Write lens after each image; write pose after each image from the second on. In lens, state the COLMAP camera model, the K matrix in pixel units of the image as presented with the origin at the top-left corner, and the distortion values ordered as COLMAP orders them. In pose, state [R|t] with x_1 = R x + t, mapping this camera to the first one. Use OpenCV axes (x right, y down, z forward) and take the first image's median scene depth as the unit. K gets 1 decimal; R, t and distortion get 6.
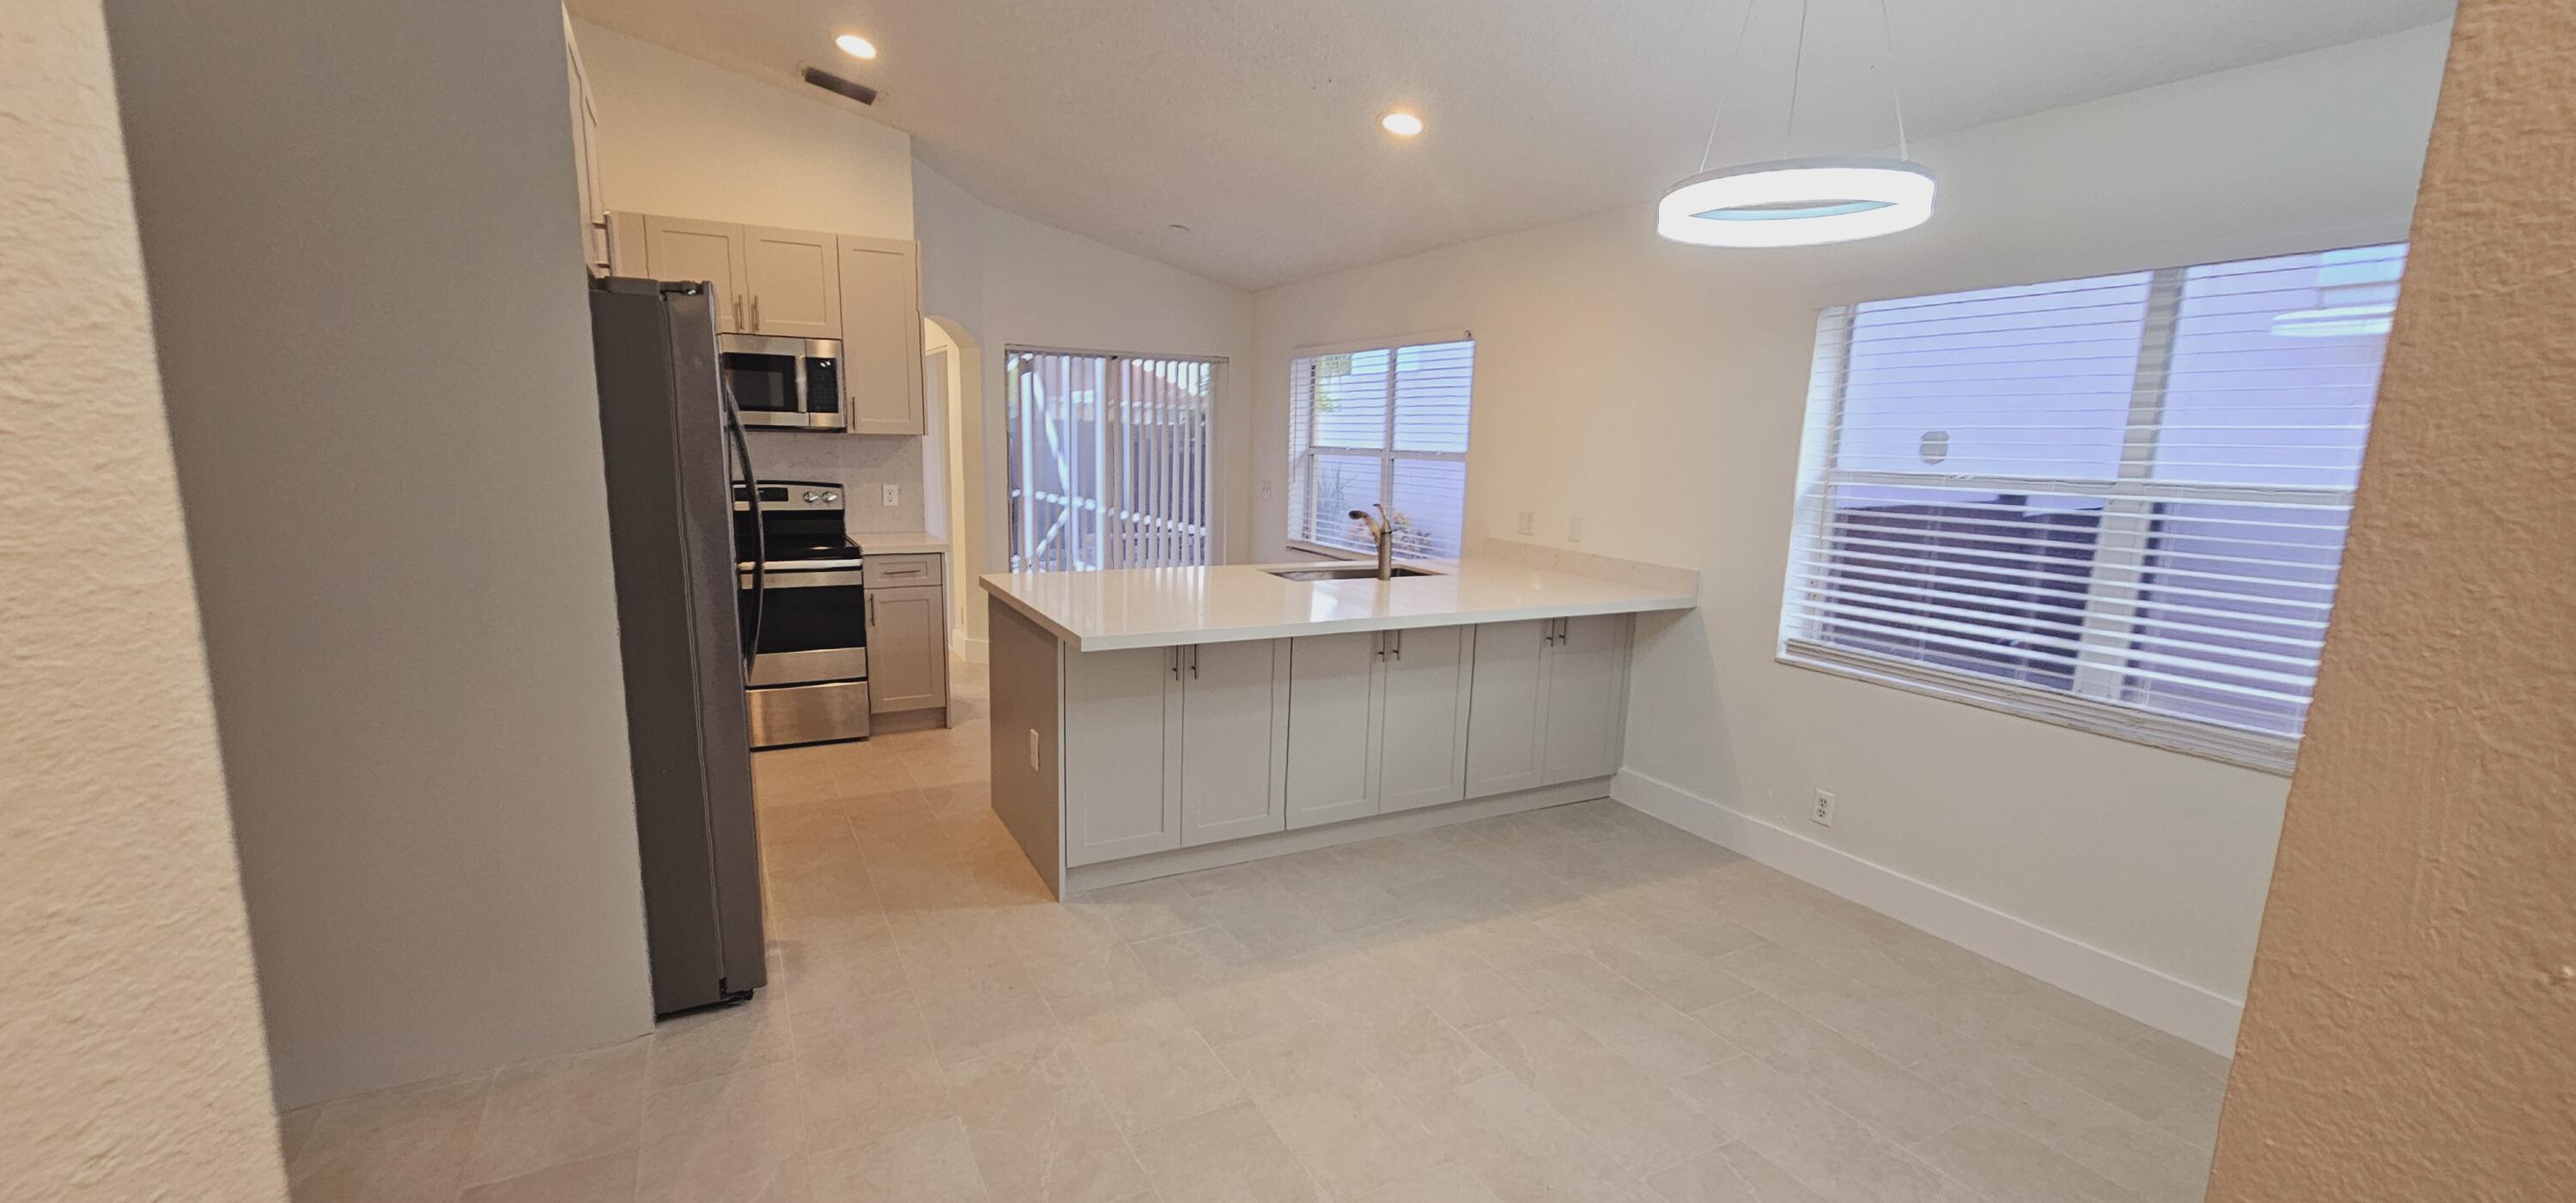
lens RADIAL K [[1043.5, 0, 1287.5], [0, 1043.5, 616.7], [0, 0, 1]] dist [0.000281, 0.000210]
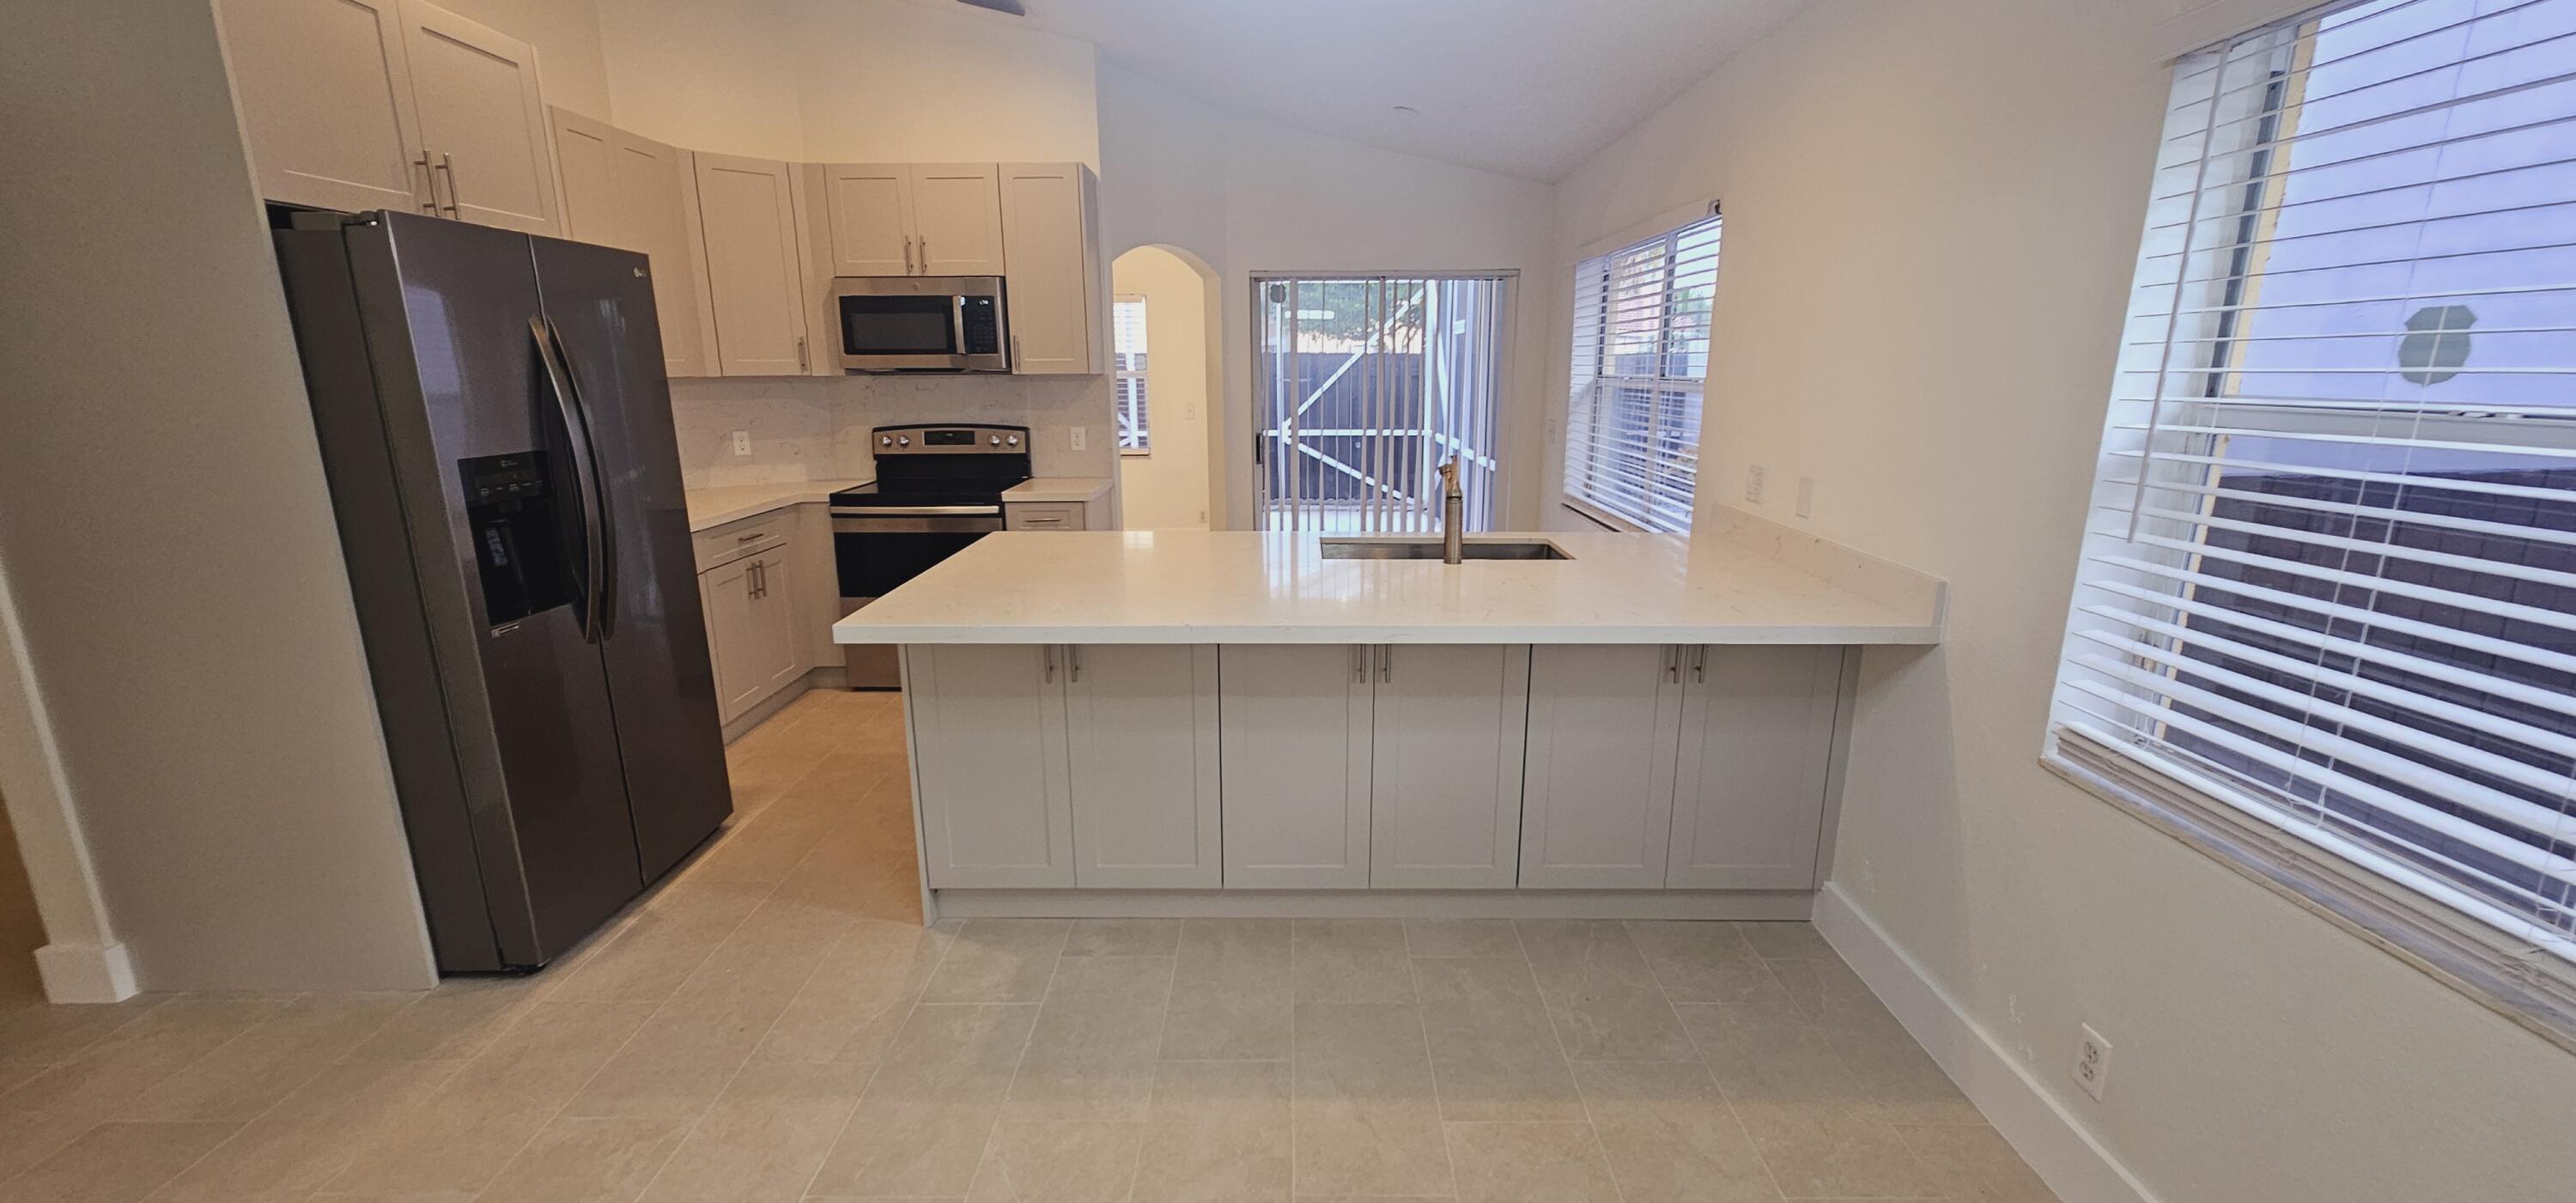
lens RADIAL K [[1043.5, 0, 1287.5], [0, 1043.5, 616.7], [0, 0, 1]] dist [0.000281, 0.000210]
pose [[0.881043, 0.083242, -0.465654, 0.340575], [-0.055858, 0.995815, 0.072329, -0.045496], [0.469726, -0.037715, 0.882006, 0.324396]]
